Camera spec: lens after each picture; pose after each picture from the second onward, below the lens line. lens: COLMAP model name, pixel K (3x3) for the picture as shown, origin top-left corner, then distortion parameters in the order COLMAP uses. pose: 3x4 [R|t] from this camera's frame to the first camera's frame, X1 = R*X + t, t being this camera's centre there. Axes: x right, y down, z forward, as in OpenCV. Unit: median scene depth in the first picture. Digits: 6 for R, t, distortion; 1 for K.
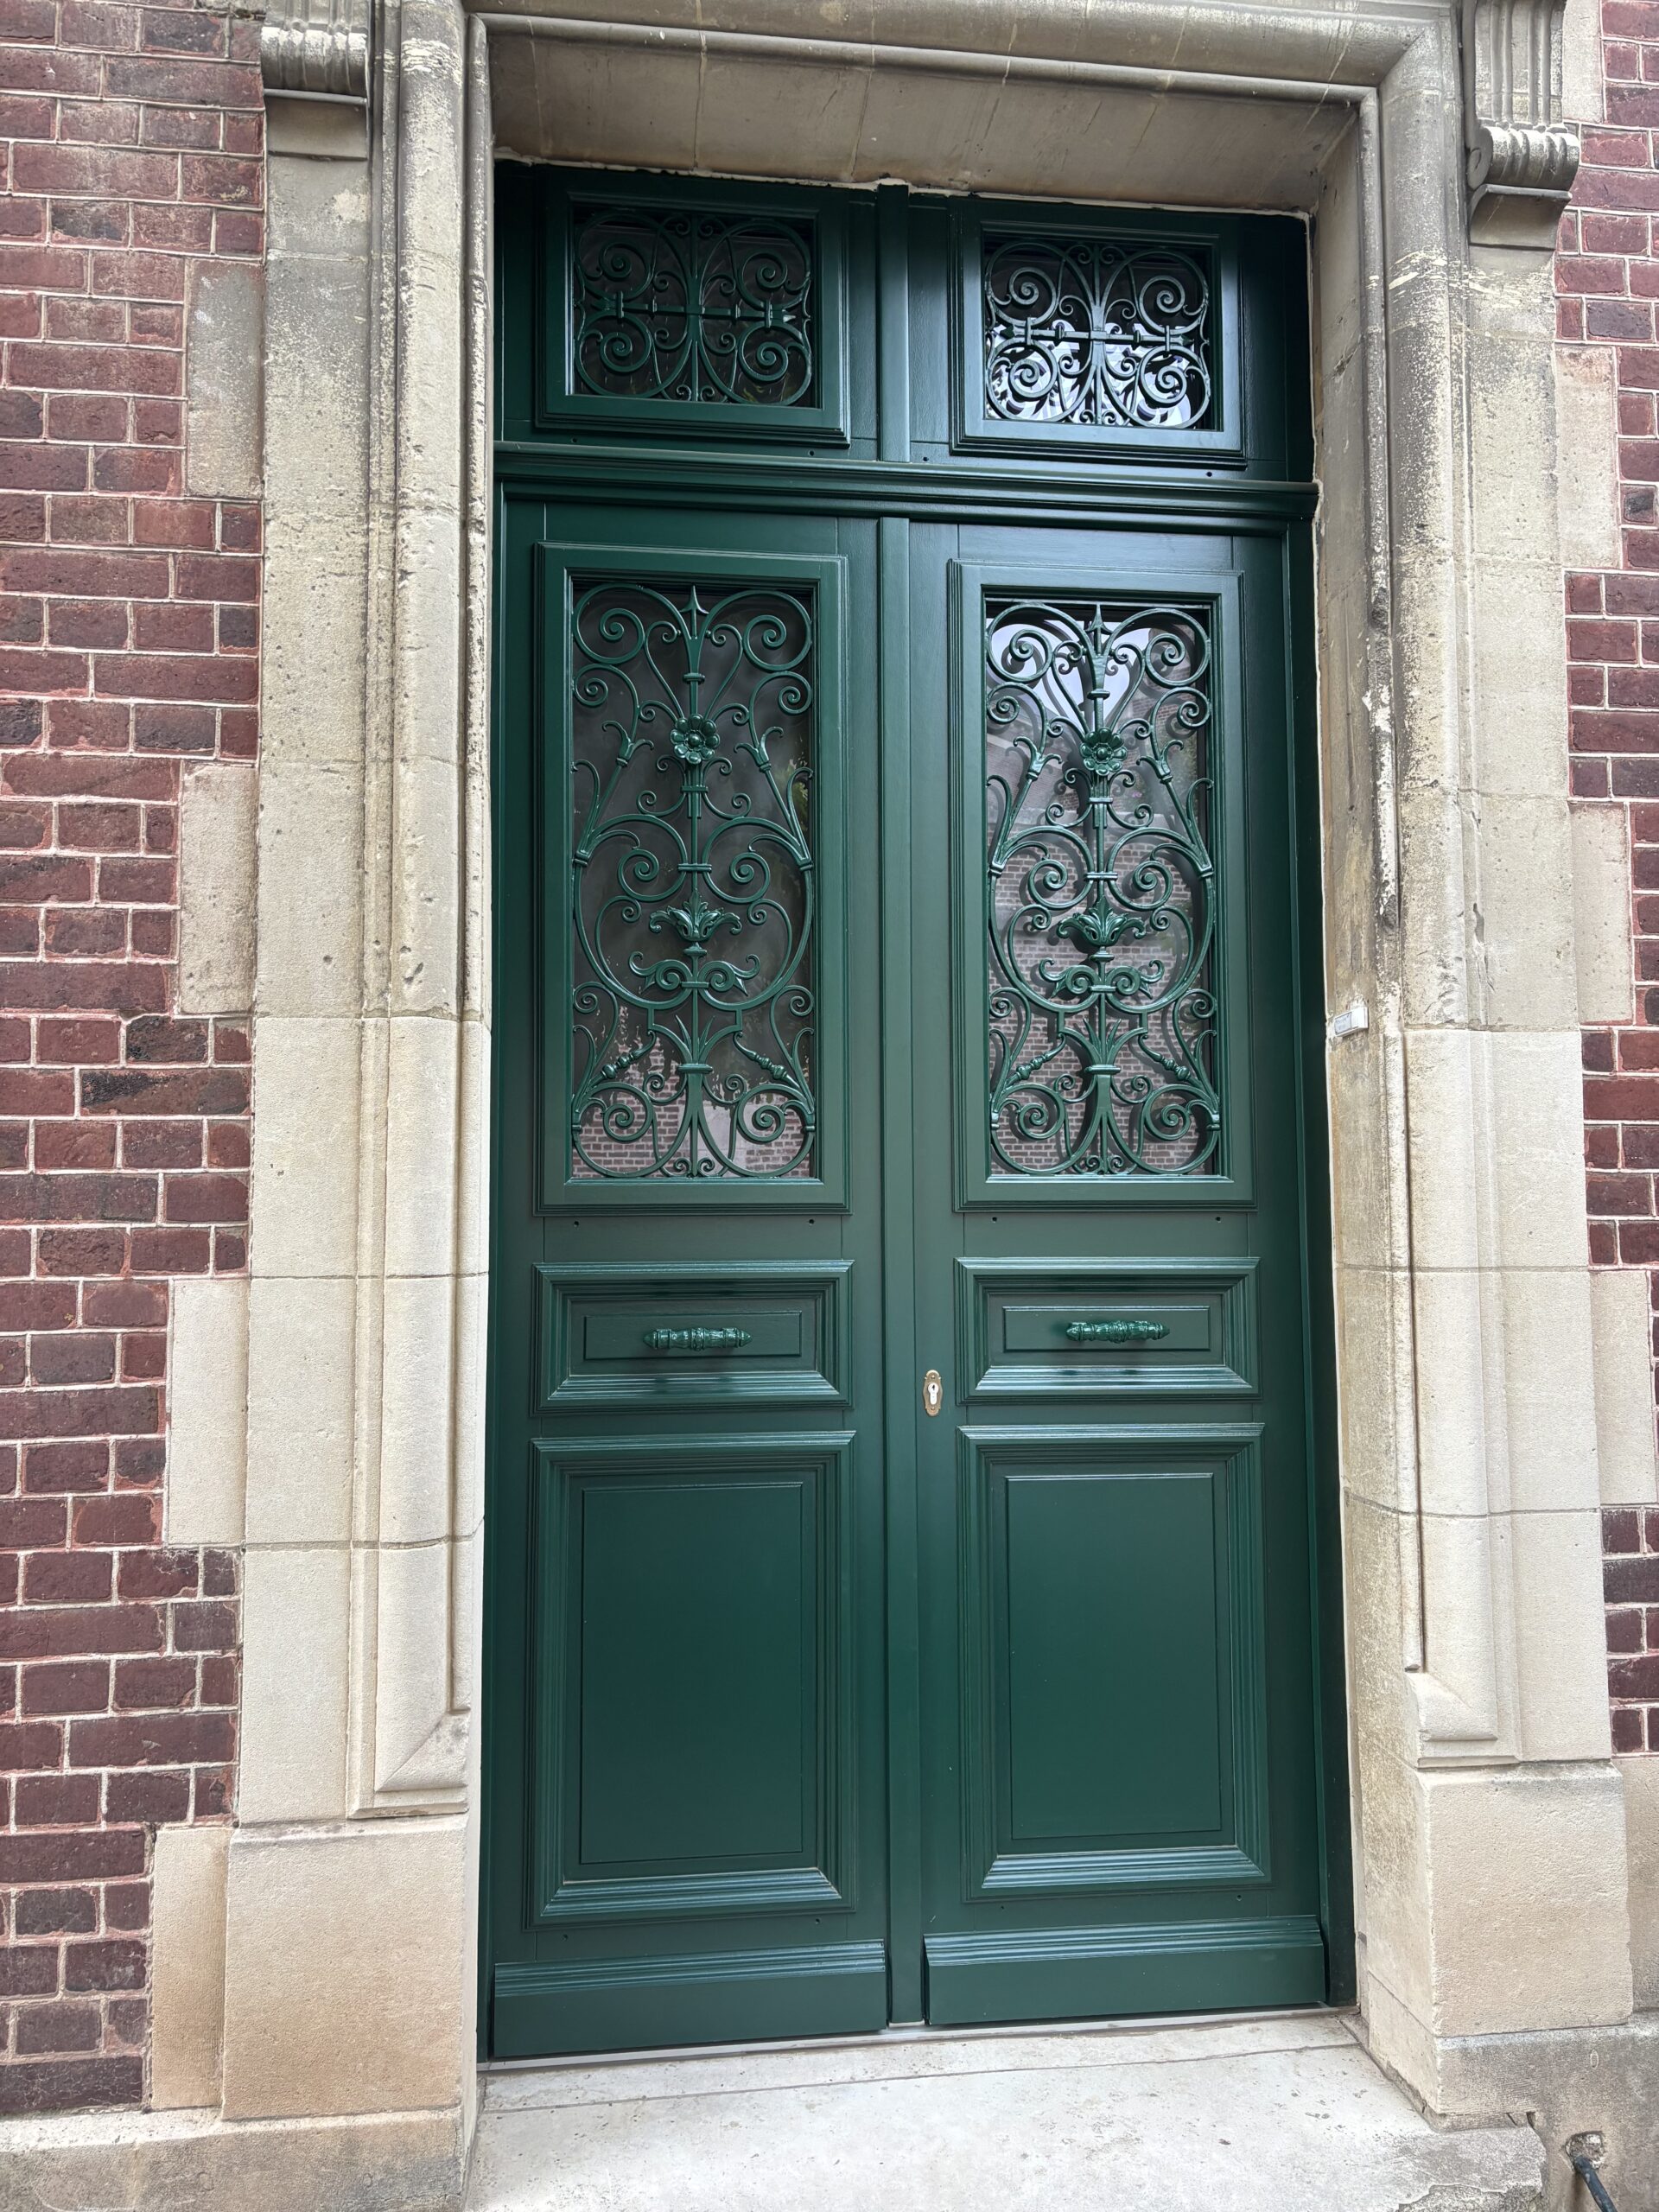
lens RADIAL K [[1664.1, 0, 836.1], [0, 1664.1, 1098.2], [0, 0, 1]] dist [0.074159, -0.082791]
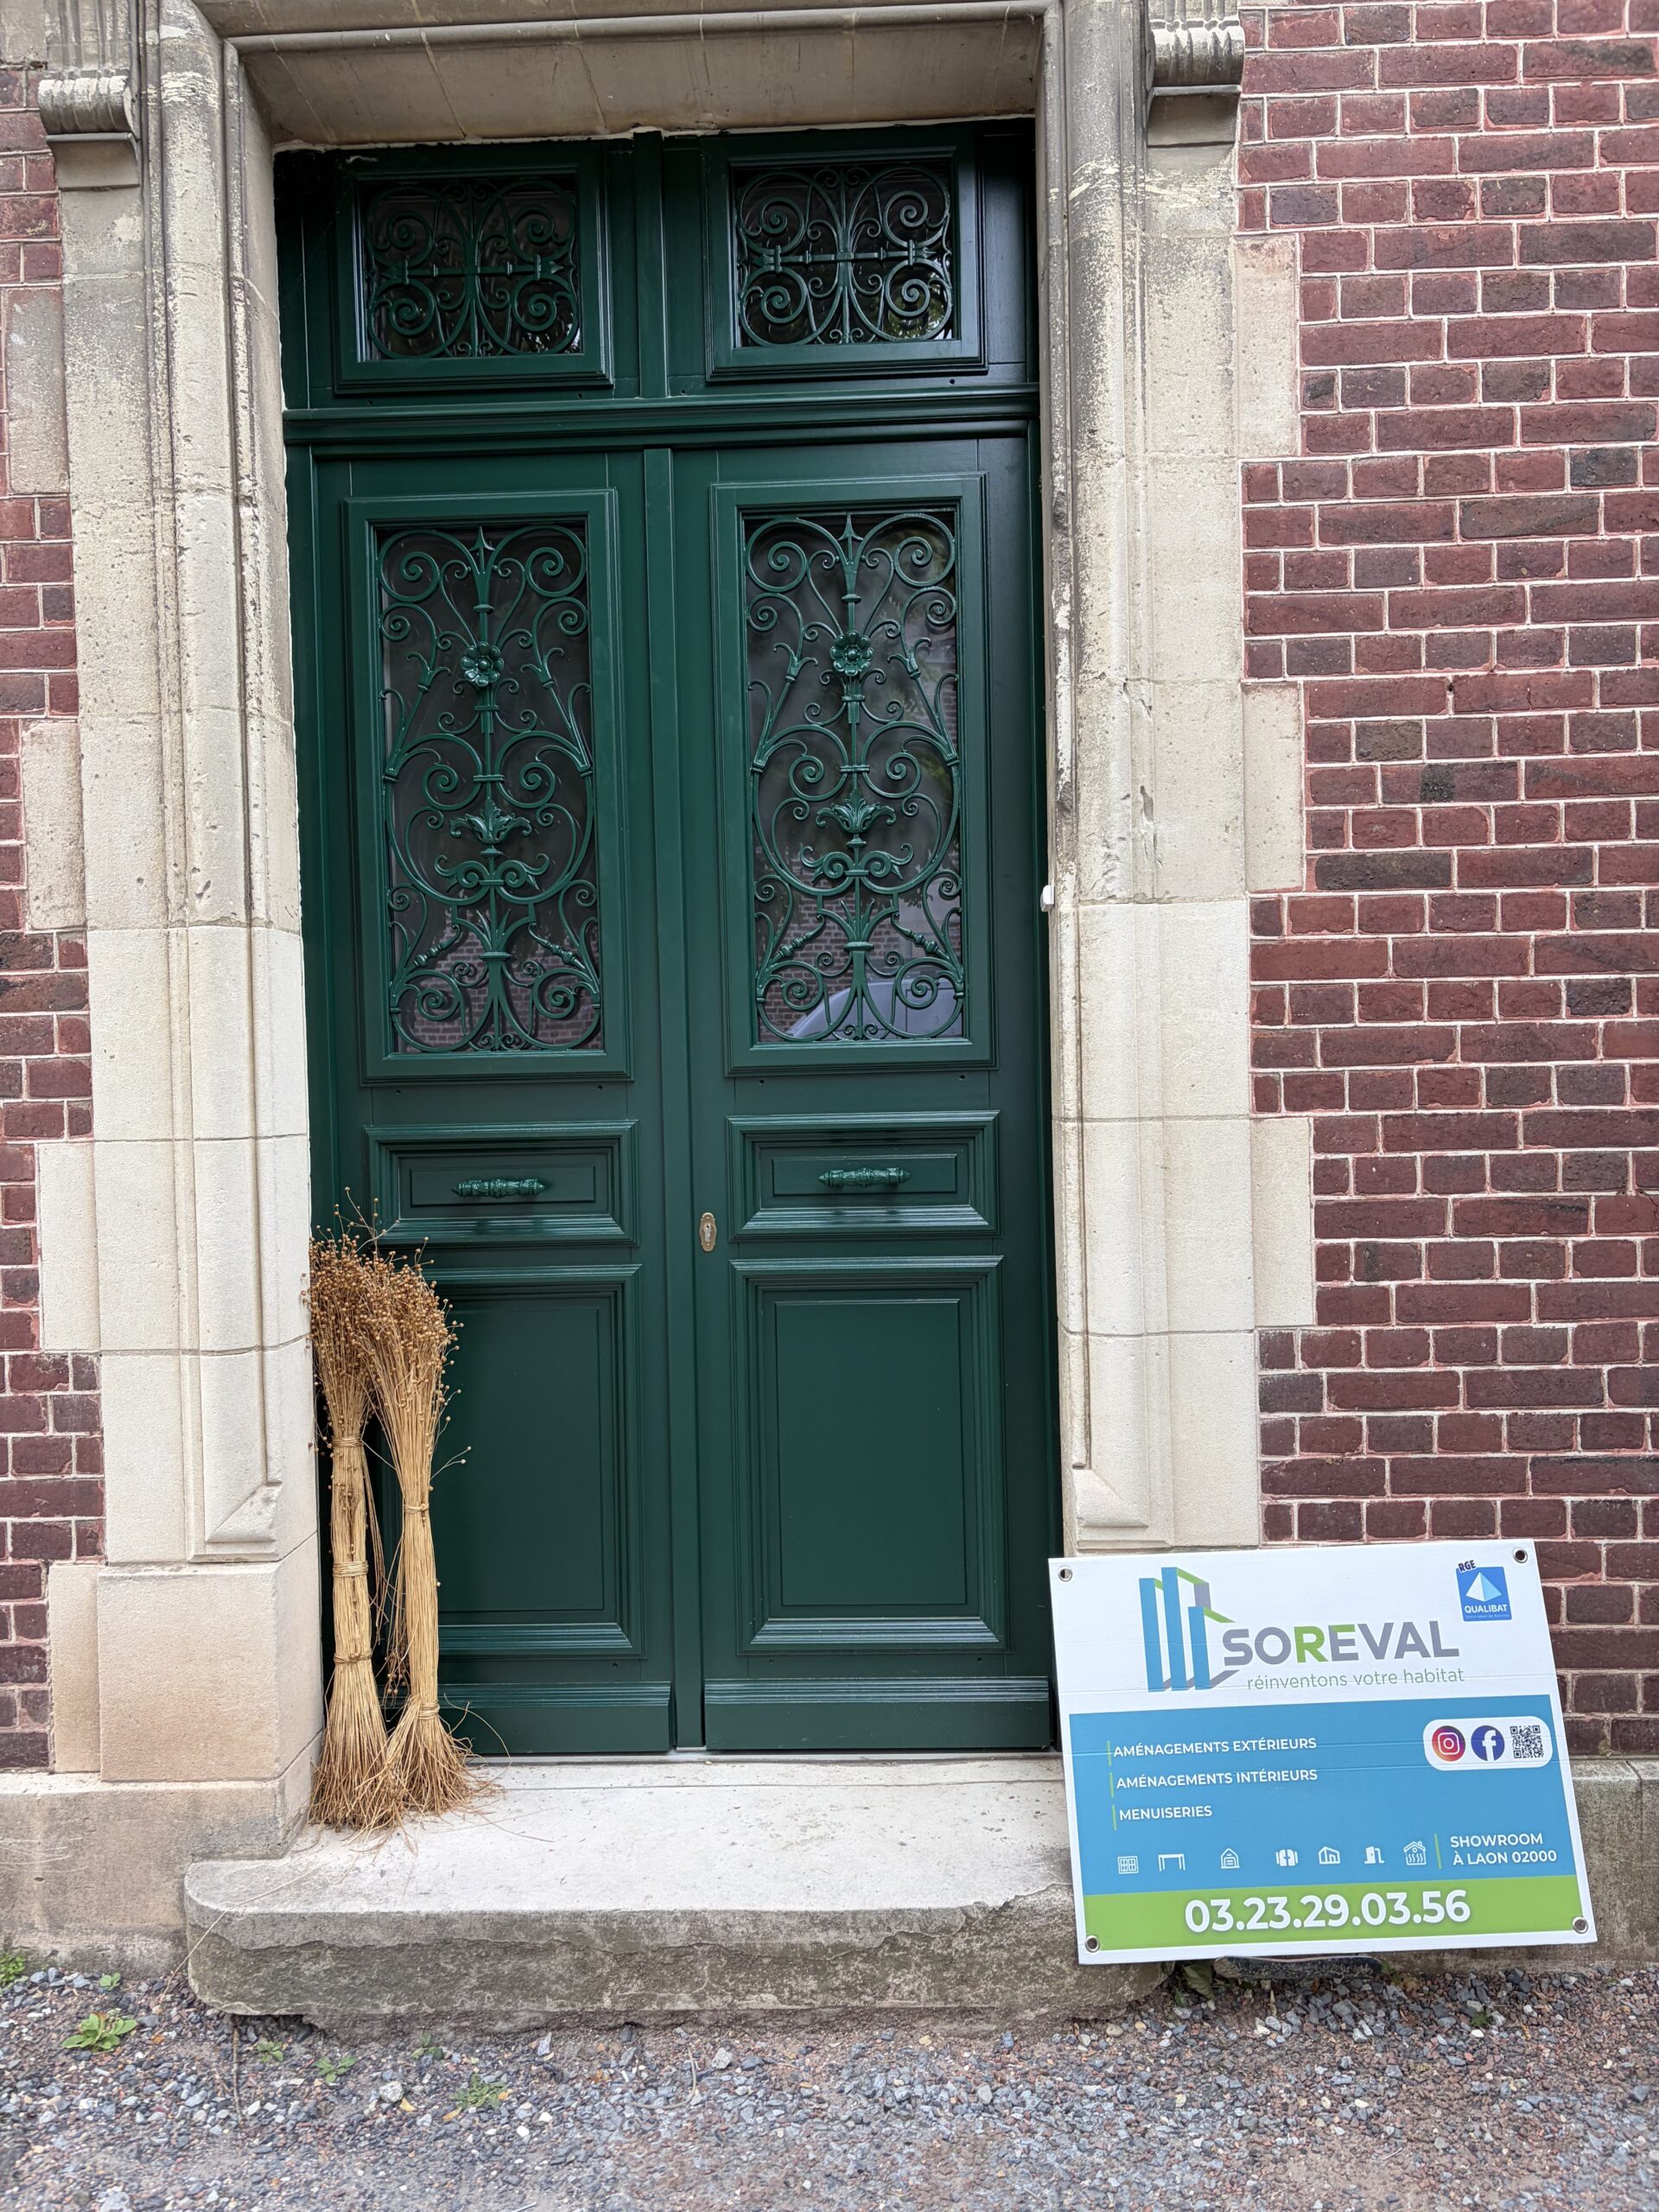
lens RADIAL K [[1692.5, 0, 829.5], [0, 1692.5, 1106.0], [0, 0, 1]] dist [0.042780, -0.042365]
pose [[0.986848, -0.015759, -0.160879, 0.353598], [0.031060, 0.995178, 0.093039, -0.017940], [0.158637, -0.096812, 0.982579, -0.136220]]
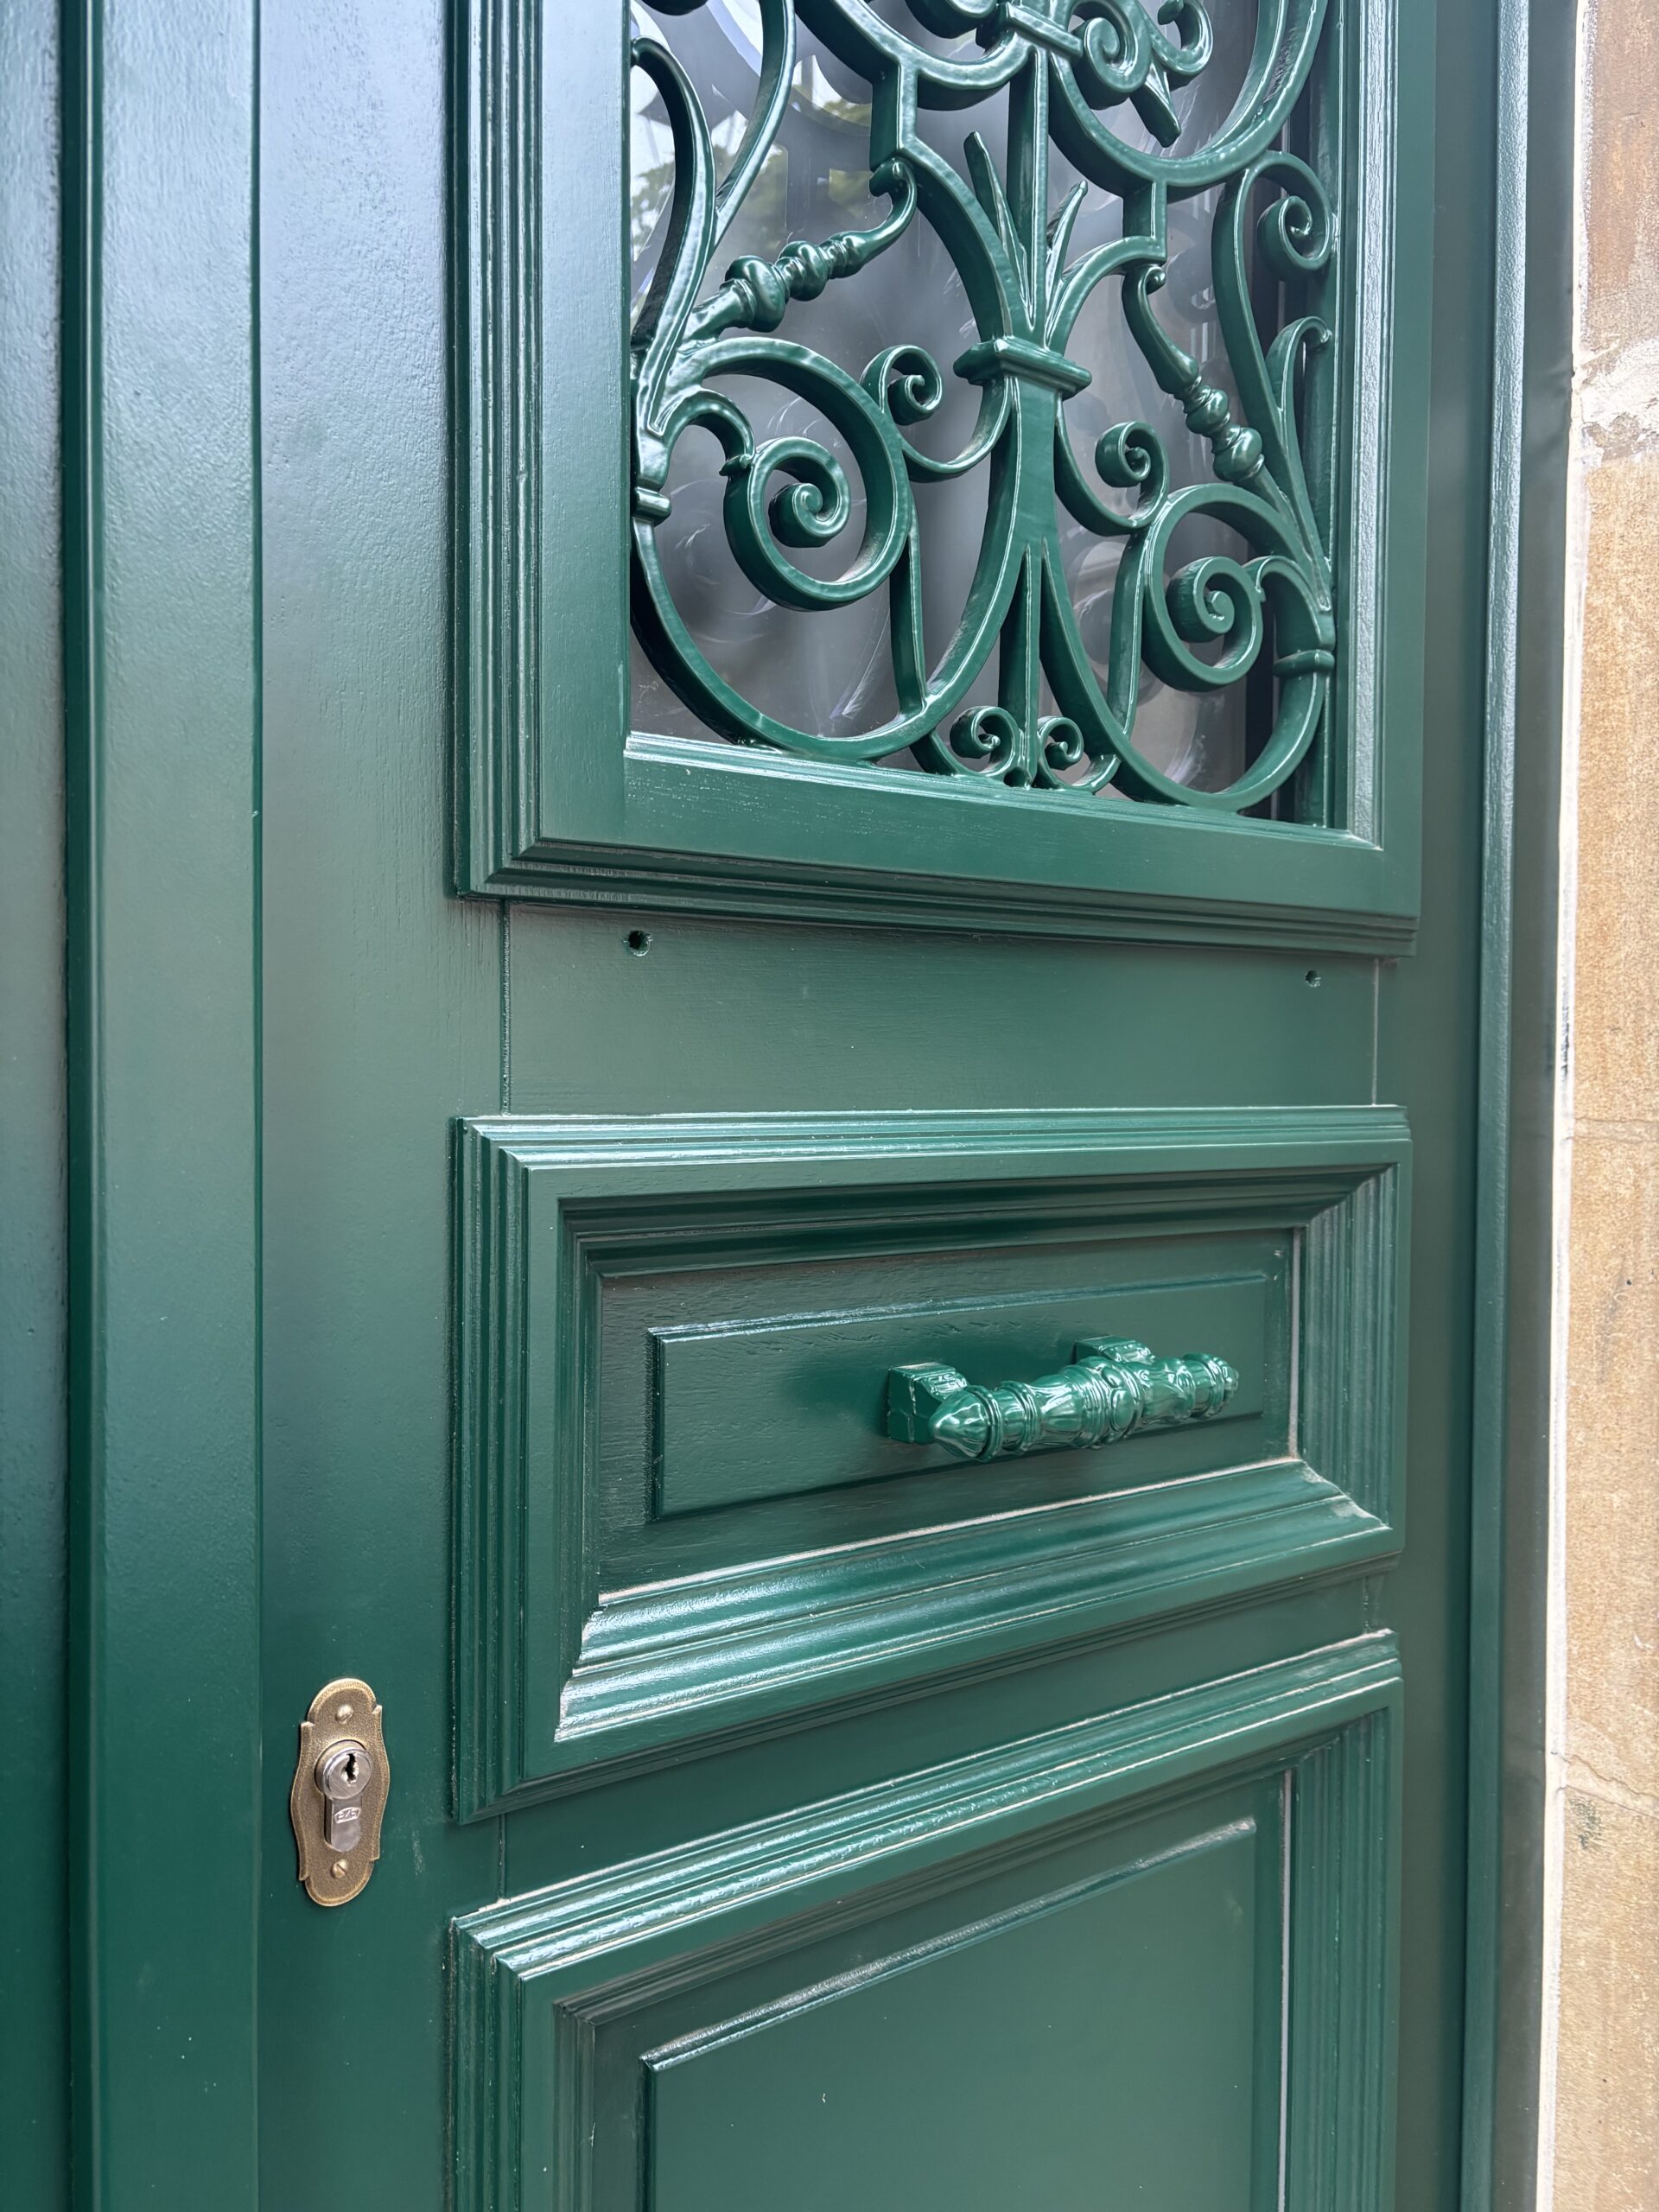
lens RADIAL K [[1637.9, 0, 829.5], [0, 1637.9, 1106.0], [0, 0, 1]] dist [-0.001966, 0.000585]
pose [[0.881964, 0.001589, 0.471315, 0.018496], [-0.052356, 0.994136, 0.094622, 0.079418], [-0.468400, -0.108130, 0.876875, 0.871262]]
